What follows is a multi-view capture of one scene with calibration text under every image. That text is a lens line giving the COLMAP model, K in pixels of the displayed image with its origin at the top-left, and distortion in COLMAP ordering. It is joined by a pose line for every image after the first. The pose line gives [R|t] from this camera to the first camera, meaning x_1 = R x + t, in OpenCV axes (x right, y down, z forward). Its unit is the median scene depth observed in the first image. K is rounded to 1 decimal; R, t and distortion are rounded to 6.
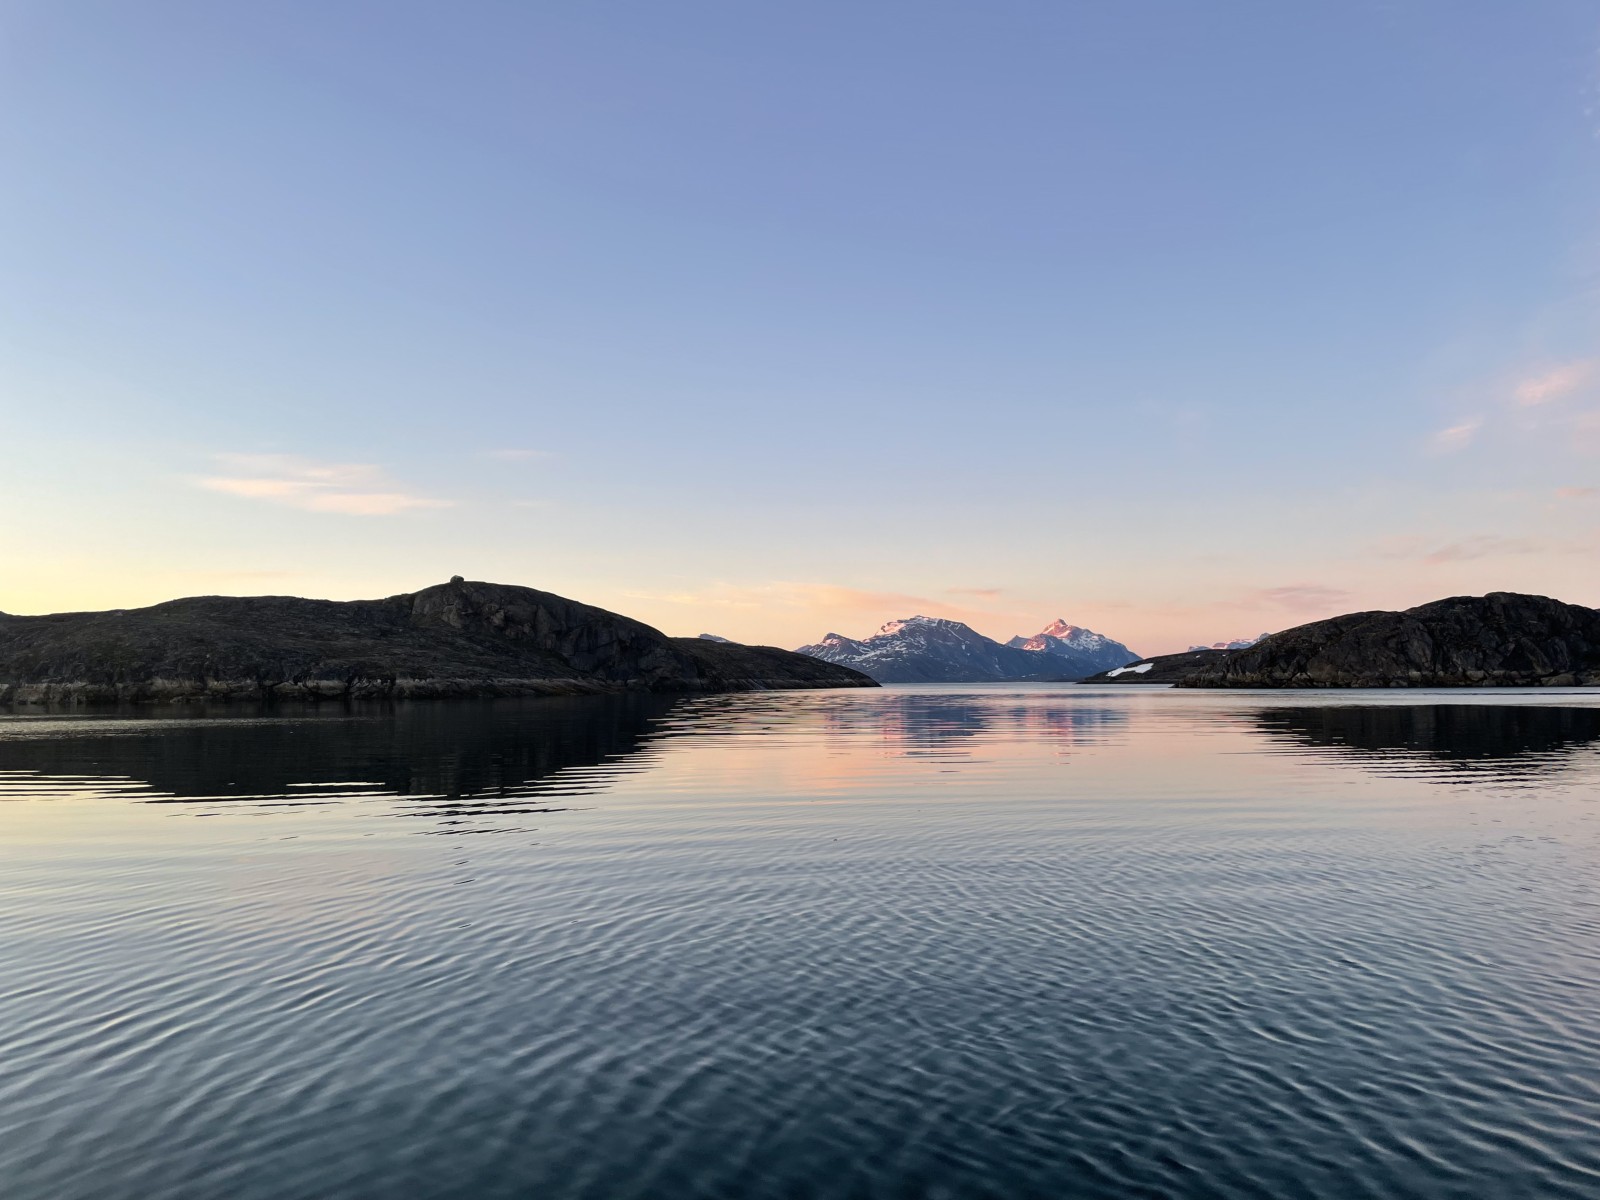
lens RADIAL K [[1224.5, 0, 798.9], [0, 1224.5, 608.3], [0, 0, 1]] dist [-0.004354, -0.011802]
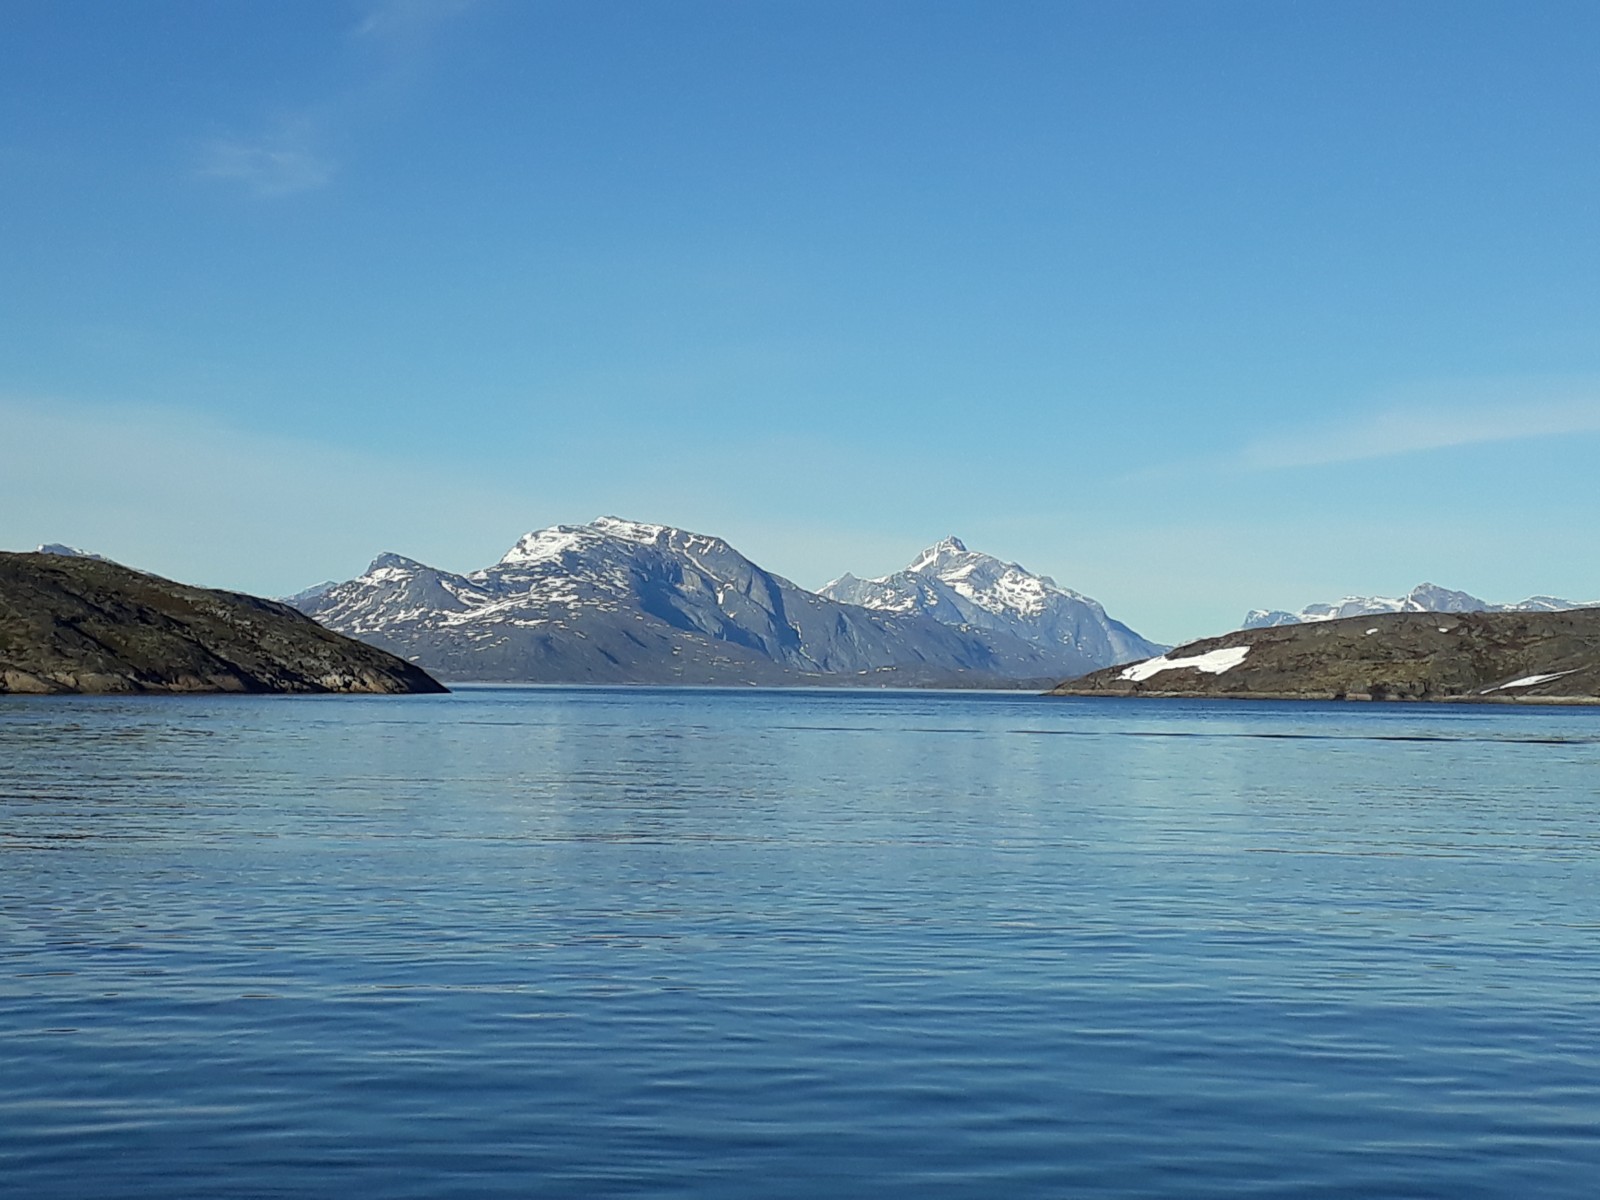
lens RADIAL K [[1231.9, 0, 798.1], [0, 1231.9, 599.1], [0, 0, 1]] dist [0.000191, 0.003581]
pose [[0.974421, 0.033180, 0.222269, 0.068189], [-0.034373, 0.999408, 0.001501, 0.030386], [-0.222087, -0.009103, 0.974984, 0.588834]]
